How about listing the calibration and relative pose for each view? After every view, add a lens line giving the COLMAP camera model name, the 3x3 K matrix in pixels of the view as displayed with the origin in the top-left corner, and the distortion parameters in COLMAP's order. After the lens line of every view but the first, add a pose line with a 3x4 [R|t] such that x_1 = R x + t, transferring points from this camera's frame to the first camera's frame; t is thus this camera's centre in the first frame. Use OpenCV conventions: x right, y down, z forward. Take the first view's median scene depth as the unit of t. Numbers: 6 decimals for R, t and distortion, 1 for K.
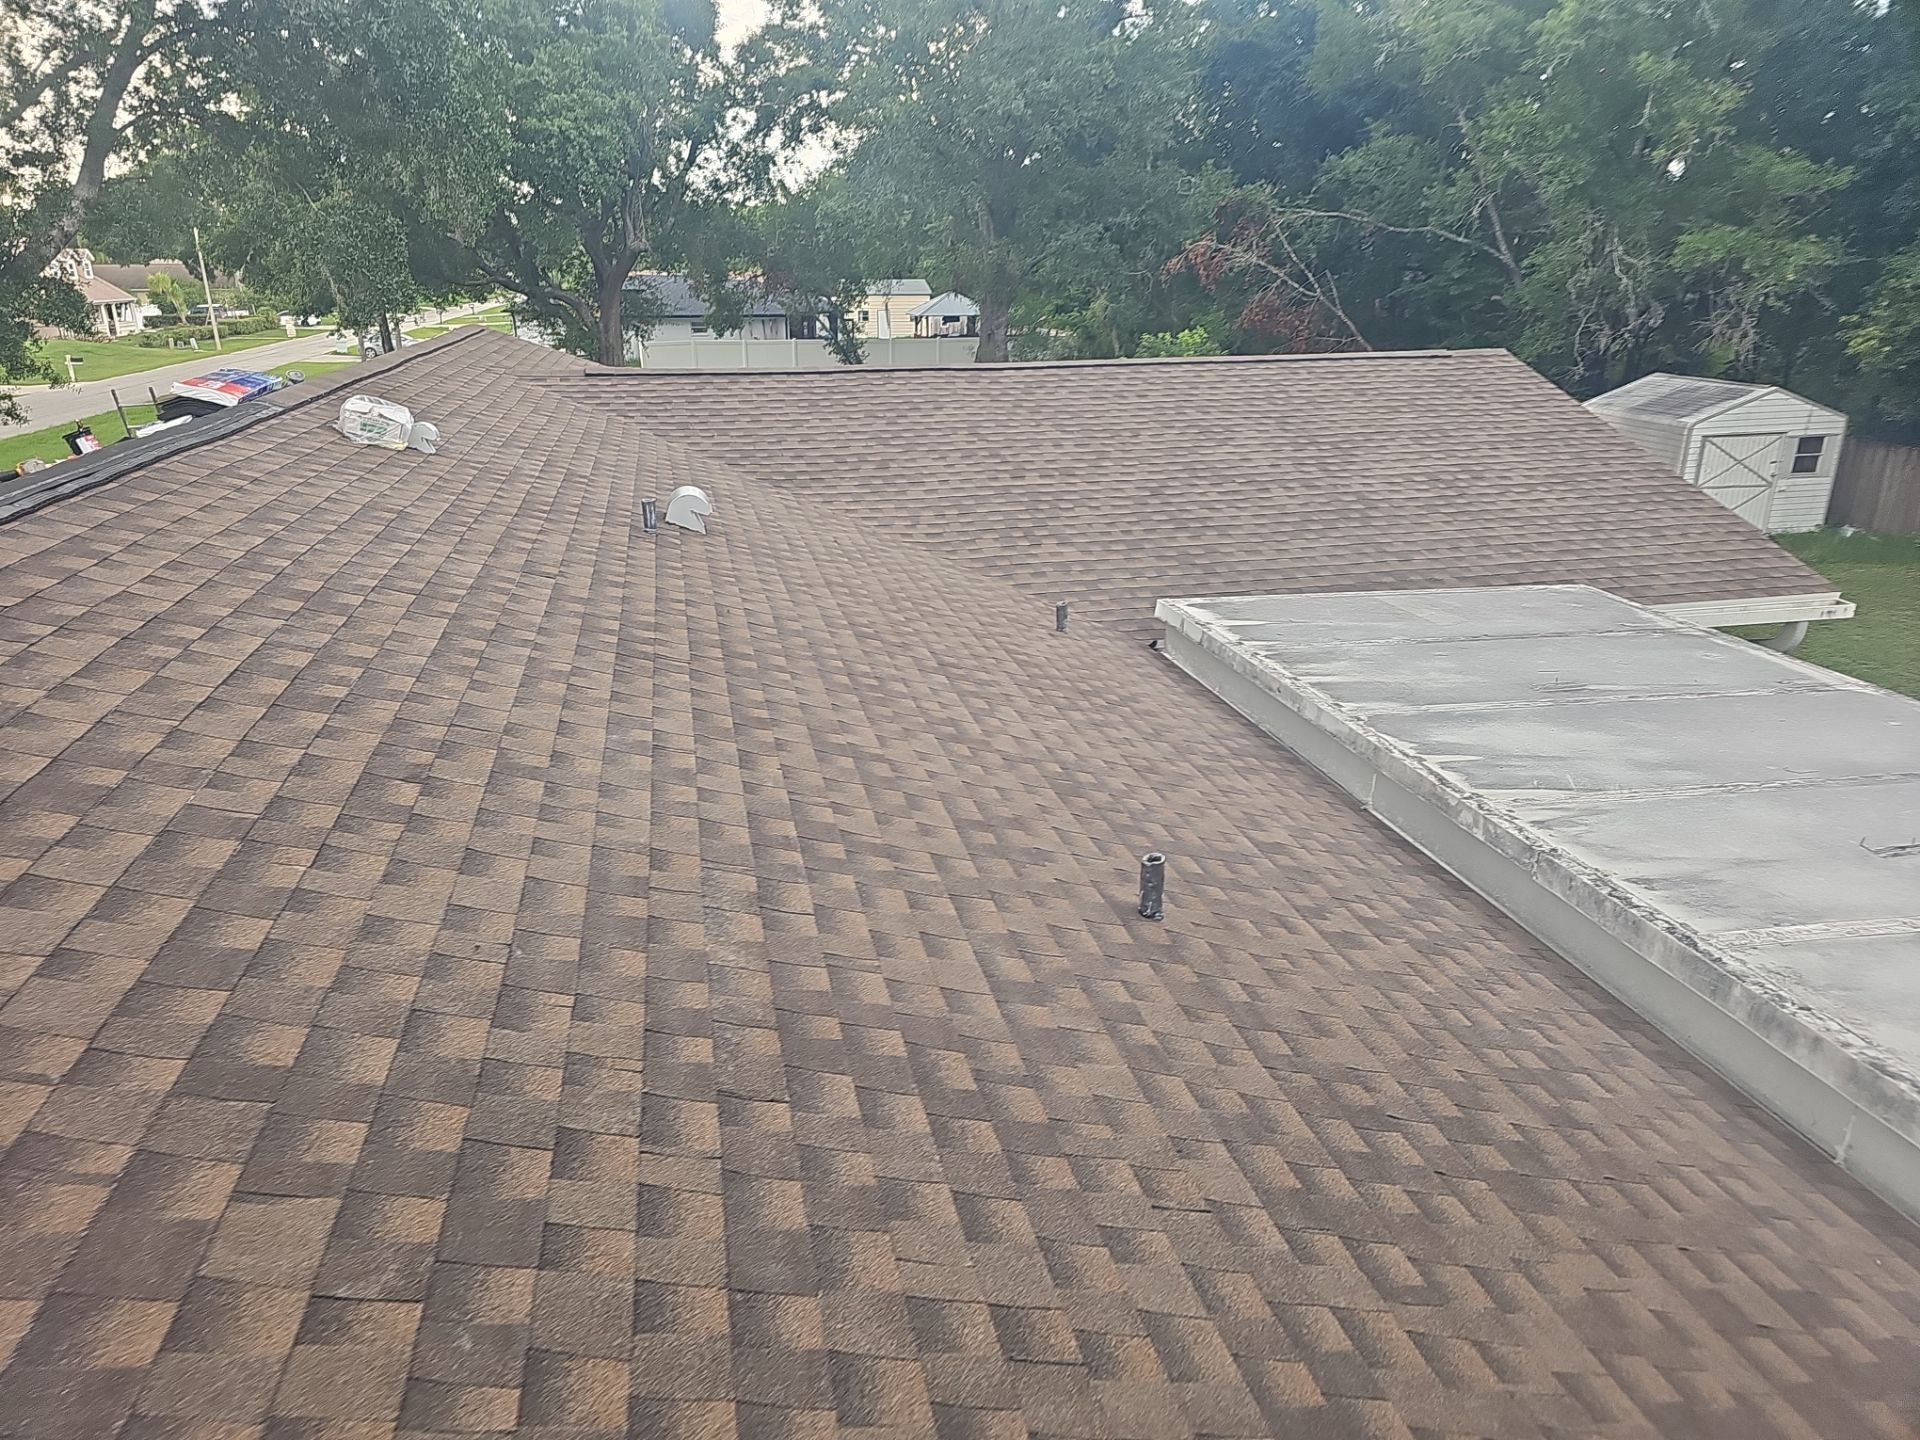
lens RADIAL K [[1241.2, 0, 942.8], [0, 1241.2, 734.9], [0, 0, 1]] dist [0.044265, -0.032000]
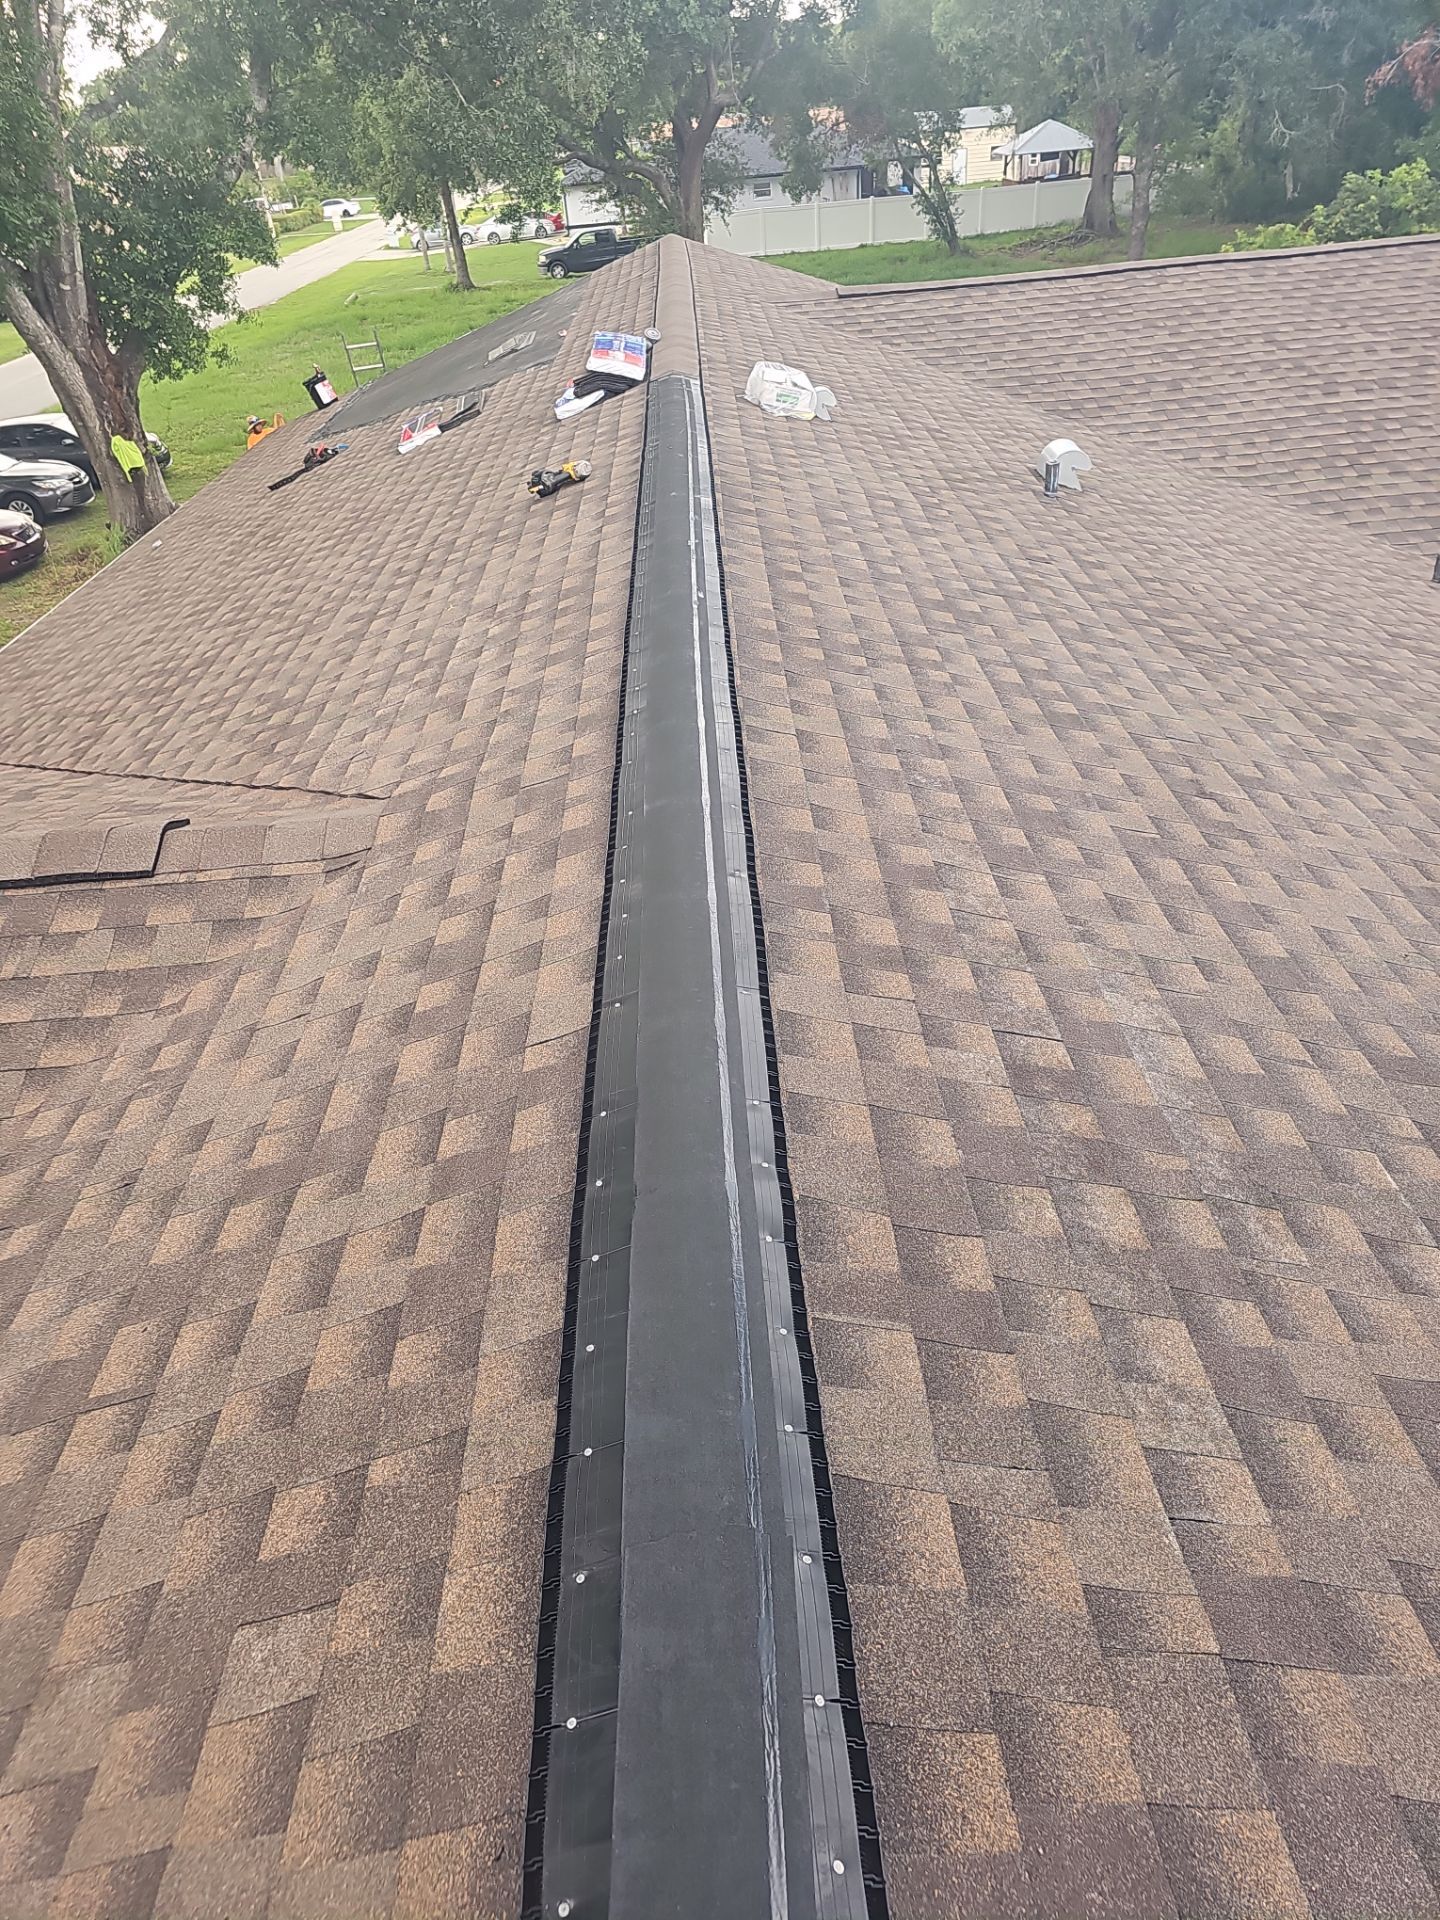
lens RADIAL K [[1241.2, 0, 721.9], [0, 1241.2, 965.9], [0, 0, 1]] dist [0.044265, -0.032000]
pose [[0.981690, 0.042279, -0.185736, -0.177110], [0.004846, 0.969199, 0.246230, -0.027269], [0.190425, -0.242622, 0.951248, -0.062556]]
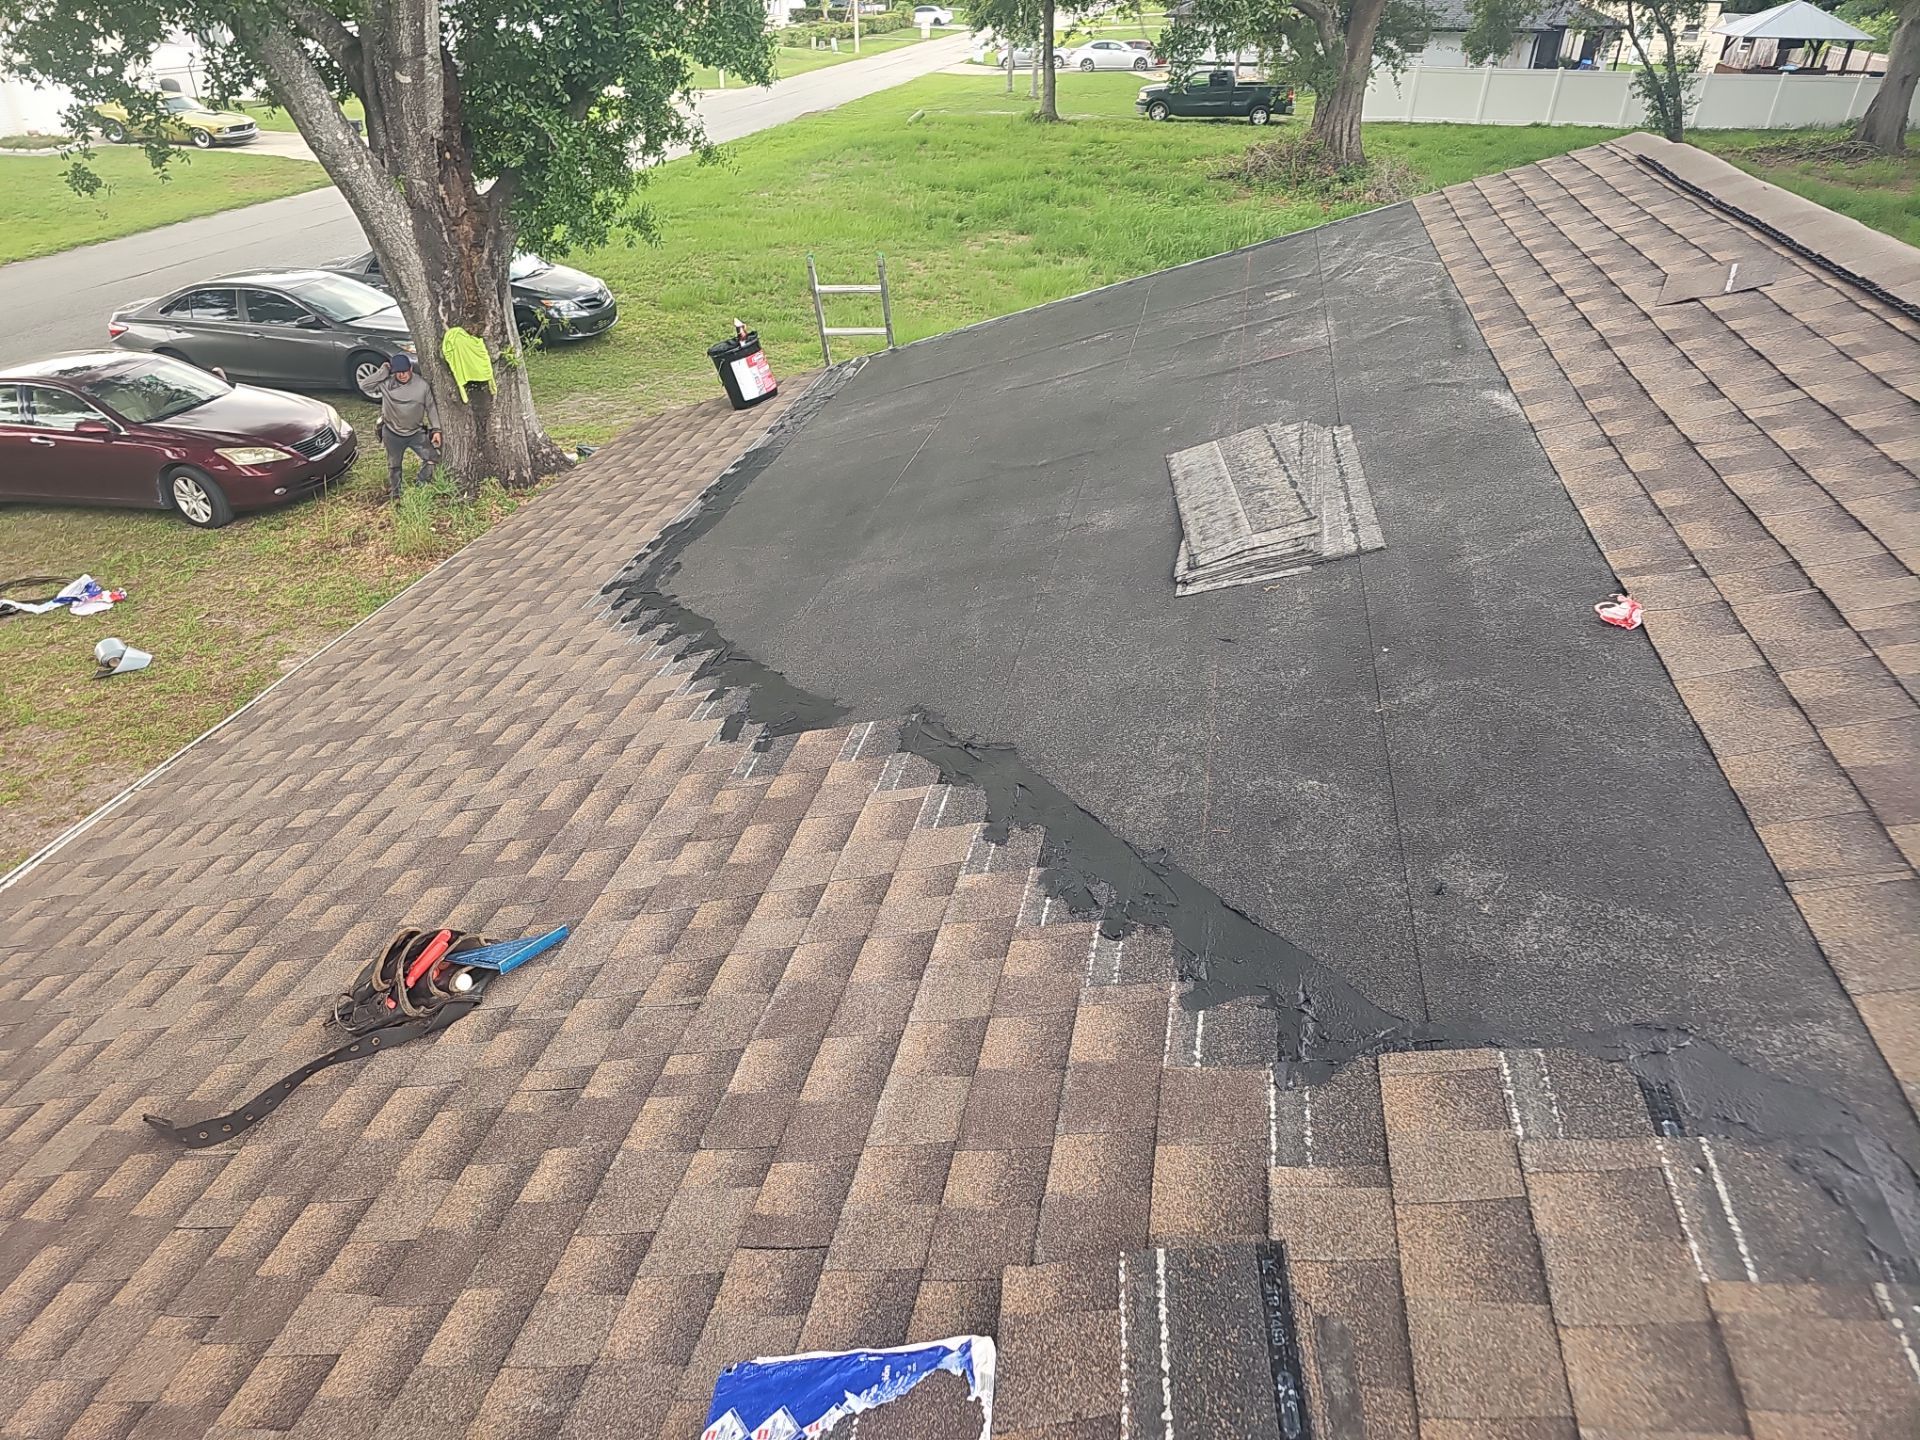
lens RADIAL K [[1241.2, 0, 956.1], [0, 1241.2, 728.4], [0, 0, 1]] dist [0.044265, -0.032000]
pose [[0.911572, 0.227651, -0.342361, -0.530940], [-0.157875, 0.962691, 0.219776, -0.276966], [0.379620, -0.146291, 0.913503, 0.738618]]
